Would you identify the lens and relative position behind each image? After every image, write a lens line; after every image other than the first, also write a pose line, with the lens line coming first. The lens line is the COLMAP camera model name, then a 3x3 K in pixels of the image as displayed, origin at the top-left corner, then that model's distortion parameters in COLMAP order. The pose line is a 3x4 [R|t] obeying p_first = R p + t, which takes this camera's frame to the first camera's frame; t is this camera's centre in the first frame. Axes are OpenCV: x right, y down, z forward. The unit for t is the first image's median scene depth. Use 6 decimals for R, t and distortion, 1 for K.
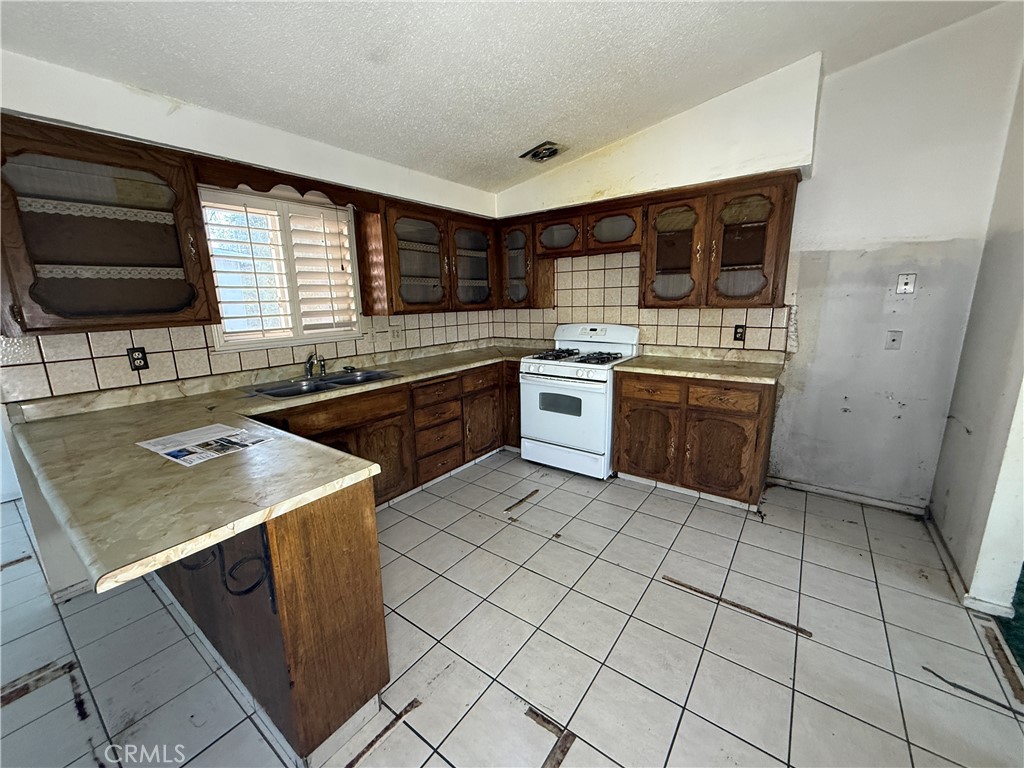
lens RADIAL K [[411.5, 0, 504.7], [0, 411.5, 382.5], [0, 0, 1]] dist [0.003010, -0.000462]
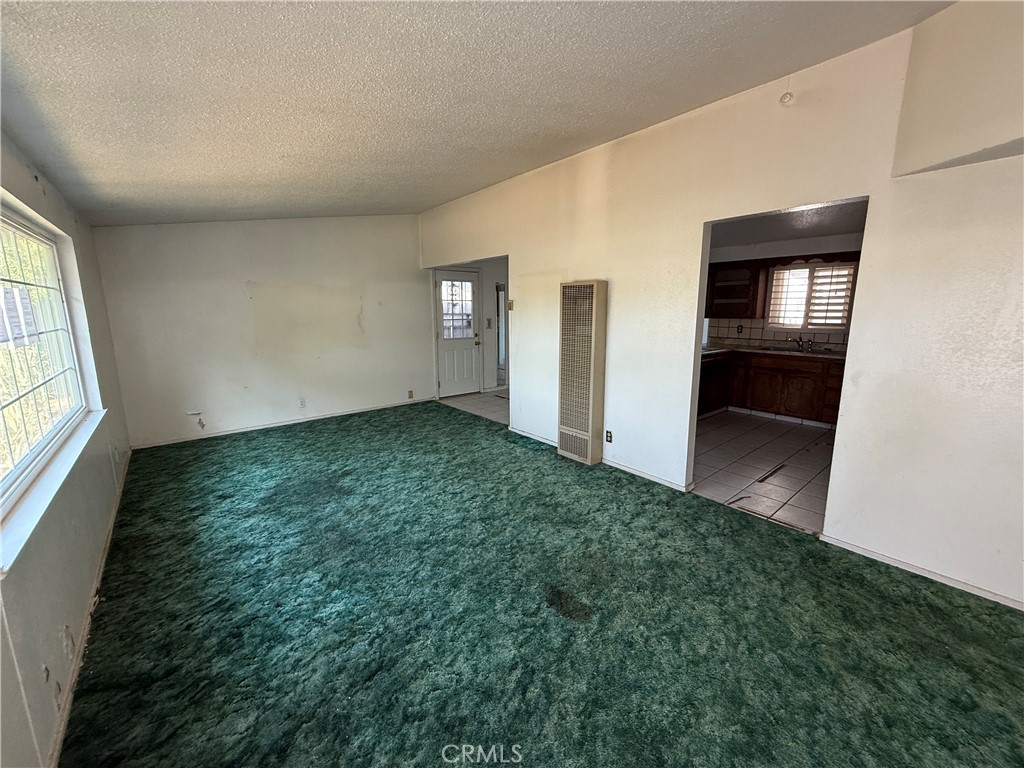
lens RADIAL K [[411.5, 0, 505.7], [0, 411.5, 381.3], [0, 0, 1]] dist [0.003010, -0.000462]
pose [[-0.240458, 0.190216, -0.951839, 1.743977], [-0.193424, 0.951554, 0.239023, -0.061464], [0.951192, 0.241584, -0.192017, 0.056507]]
